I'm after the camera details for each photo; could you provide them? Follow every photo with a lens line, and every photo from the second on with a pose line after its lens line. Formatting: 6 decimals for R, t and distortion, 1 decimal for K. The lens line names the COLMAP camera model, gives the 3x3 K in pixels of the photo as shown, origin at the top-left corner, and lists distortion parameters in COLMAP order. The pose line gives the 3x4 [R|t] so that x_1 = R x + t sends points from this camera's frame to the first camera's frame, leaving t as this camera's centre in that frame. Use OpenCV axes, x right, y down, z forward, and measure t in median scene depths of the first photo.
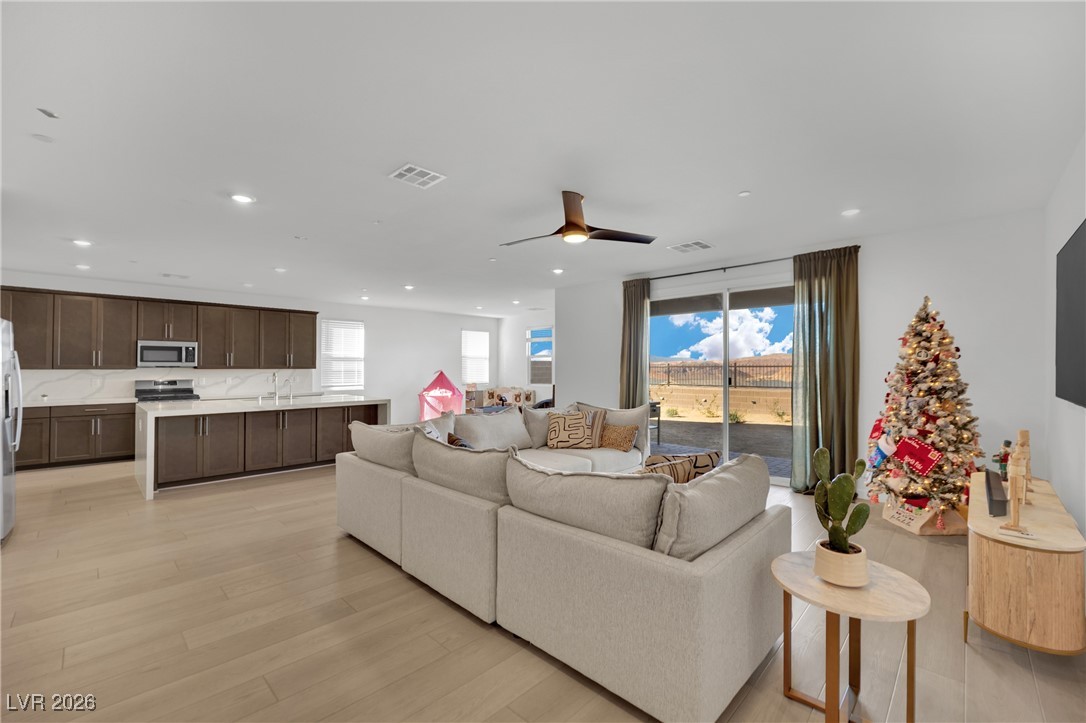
lens RADIAL K [[461.6, 0, 541.1], [0, 461.6, 361.9], [0, 0, 1]] dist [-0.014909, 0.002288]
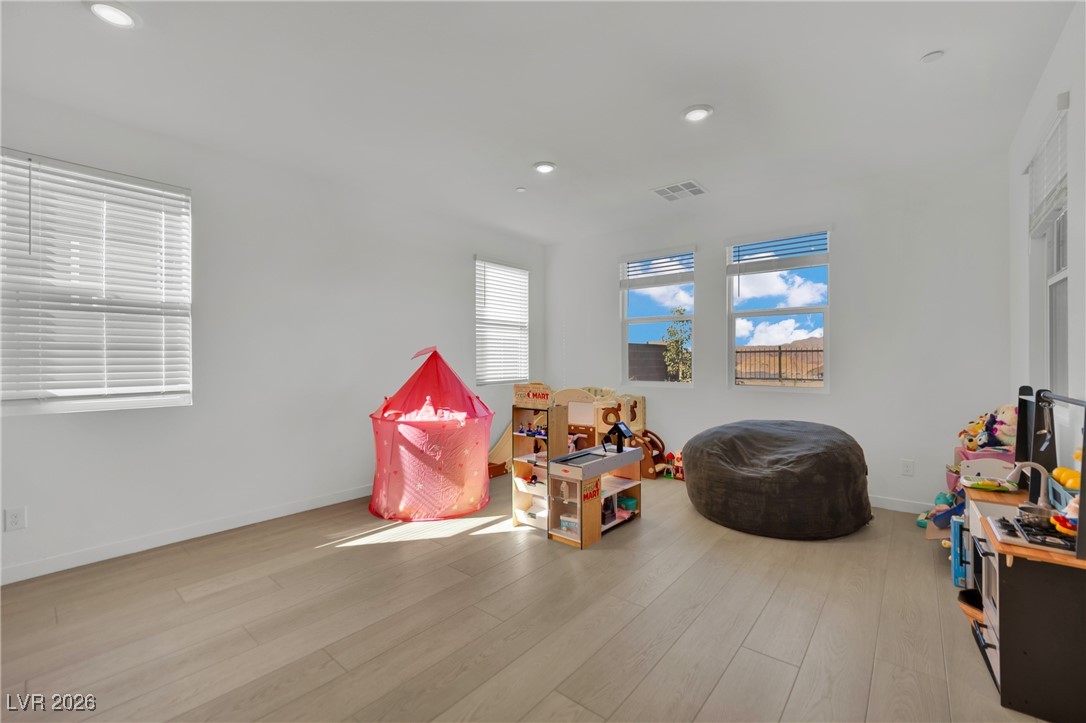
lens RADIAL K [[461.6, 0, 539.9], [0, 461.6, 363.1], [0, 0, 1]] dist [-0.014909, 0.002288]
pose [[0.998291, 0.000620, 0.058438, -0.215510], [-0.002012, 0.999716, 0.023763, 0.030100], [-0.058407, -0.023840, 0.998008, 0.880953]]
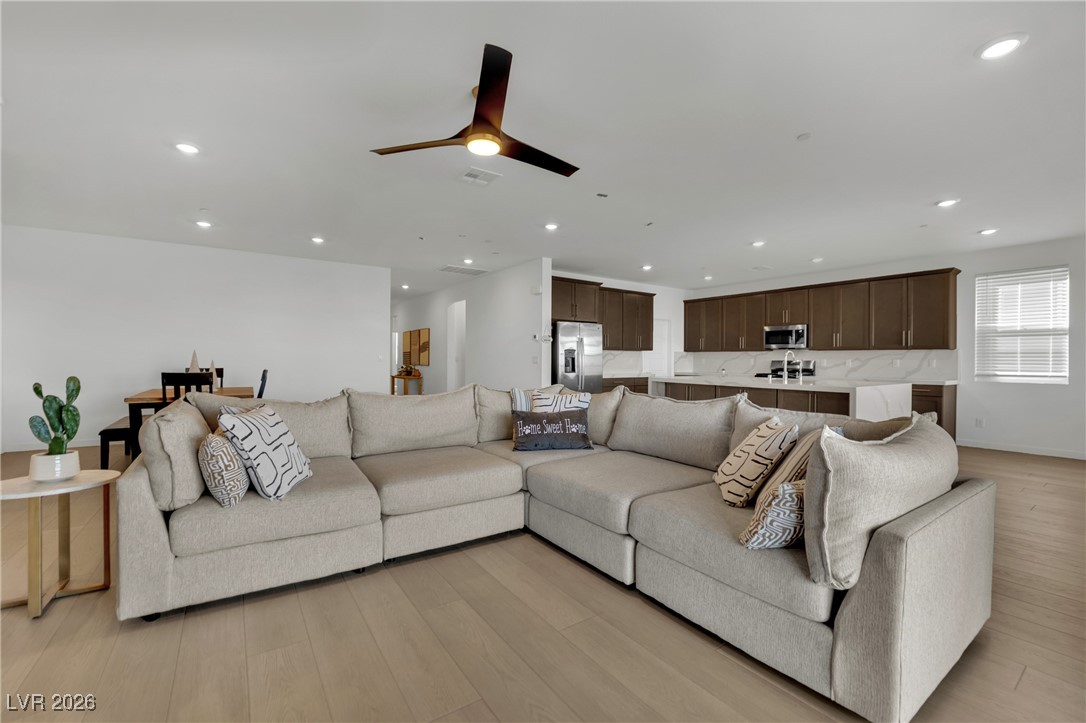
lens RADIAL K [[461.6, 0, 538.0], [0, 461.6, 360.7], [0, 0, 1]] dist [-0.014909, 0.002288]
pose [[-0.200602, 0.004736, -0.979661, 0.396598], [0.007653, 0.999965, 0.003267, 0.031481], [0.979643, -0.006842, -0.200631, 0.612695]]
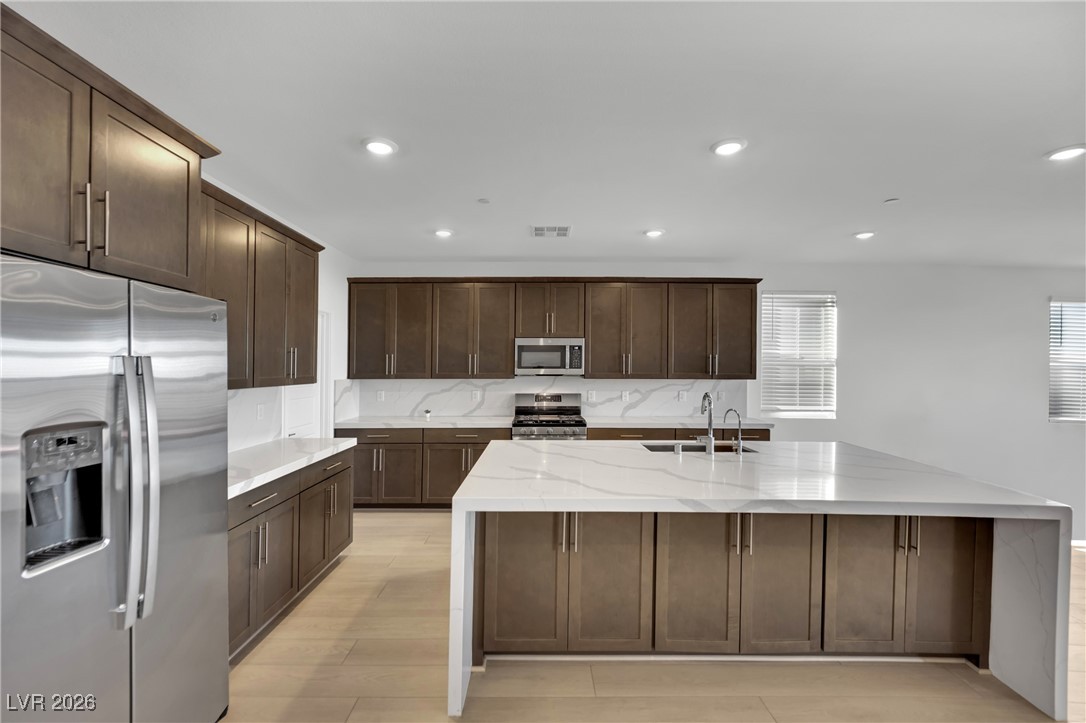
lens RADIAL K [[461.6, 0, 541.8], [0, 461.6, 366.0], [0, 0, 1]] dist [-0.014909, 0.002288]
pose [[0.706406, 0.005493, -0.707785, -0.326646], [0.002328, 0.999946, 0.010084, -0.010308], [0.707803, -0.008771, 0.706356, 0.490374]]
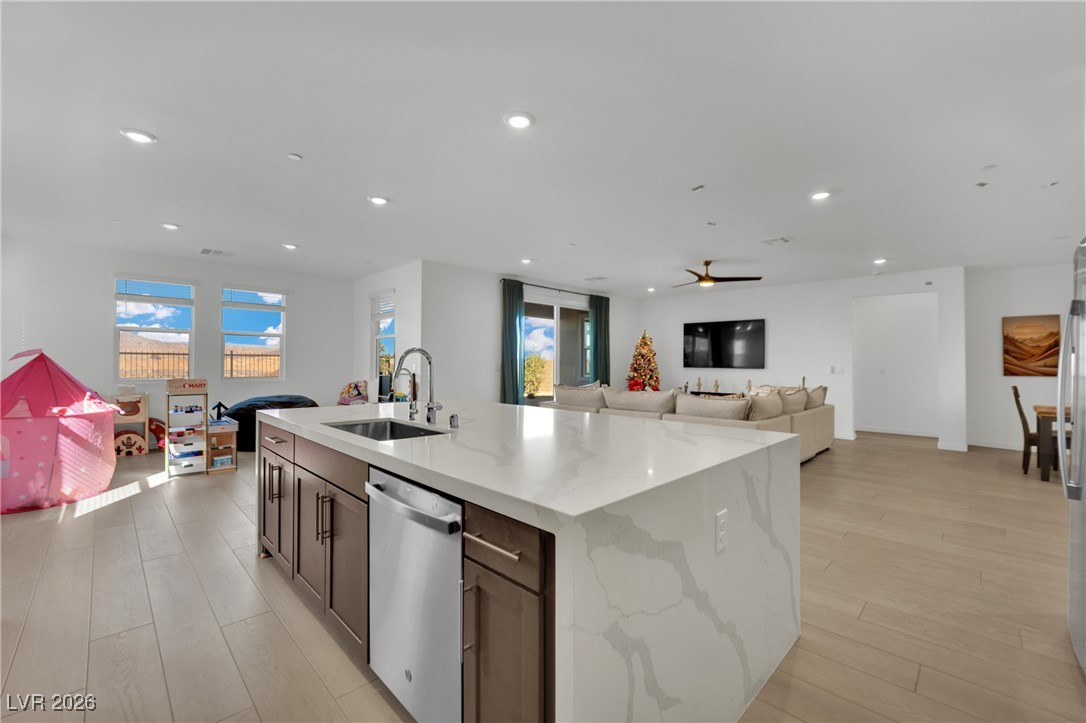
lens RADIAL K [[461.6, 0, 551.1], [0, 461.6, 357.6], [0, 0, 1]] dist [-0.014909, 0.002288]
pose [[0.009356, 0.015374, 0.999838, -0.843142], [-0.024432, 0.999587, -0.015142, 0.027870], [-0.999658, -0.024286, 0.009728, 0.791926]]
